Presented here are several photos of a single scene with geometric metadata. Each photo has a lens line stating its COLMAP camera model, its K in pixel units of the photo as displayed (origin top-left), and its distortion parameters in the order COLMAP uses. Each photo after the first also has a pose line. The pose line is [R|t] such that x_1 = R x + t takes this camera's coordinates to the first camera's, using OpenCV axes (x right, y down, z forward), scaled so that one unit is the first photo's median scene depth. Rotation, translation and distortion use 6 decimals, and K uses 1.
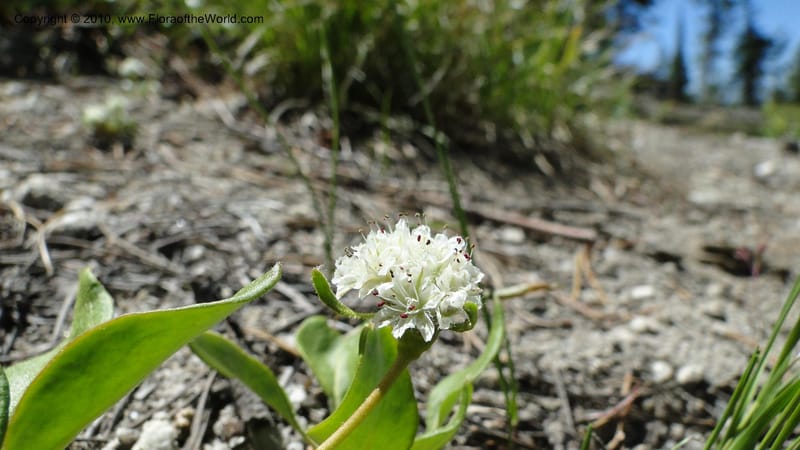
lens RADIAL K [[722.2, 0, 400.0], [0, 722.2, 225.0], [0, 0, 1]] dist [-0.001792, -0.002991]
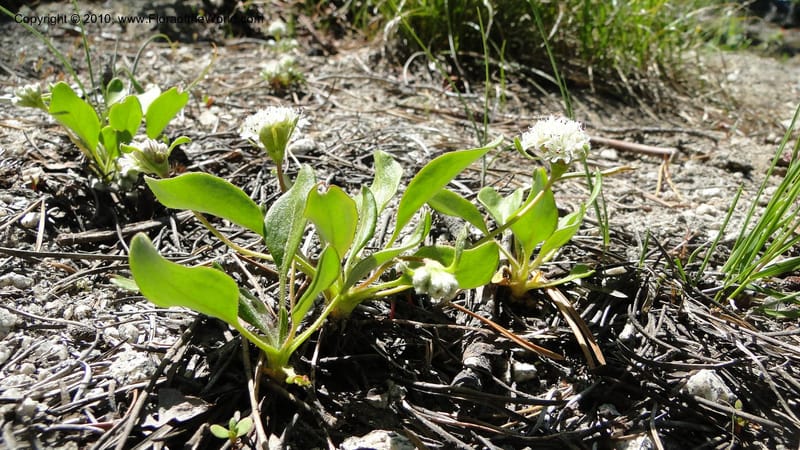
lens RADIAL K [[722.2, 0, 400.0], [0, 722.2, 225.0], [0, 0, 1]] dist [-0.001792, -0.002991]
pose [[0.991343, -0.014078, -0.130539, -0.342701], [0.024113, 0.996845, 0.075618, 0.288519], [0.129063, -0.078111, 0.988555, -2.477915]]
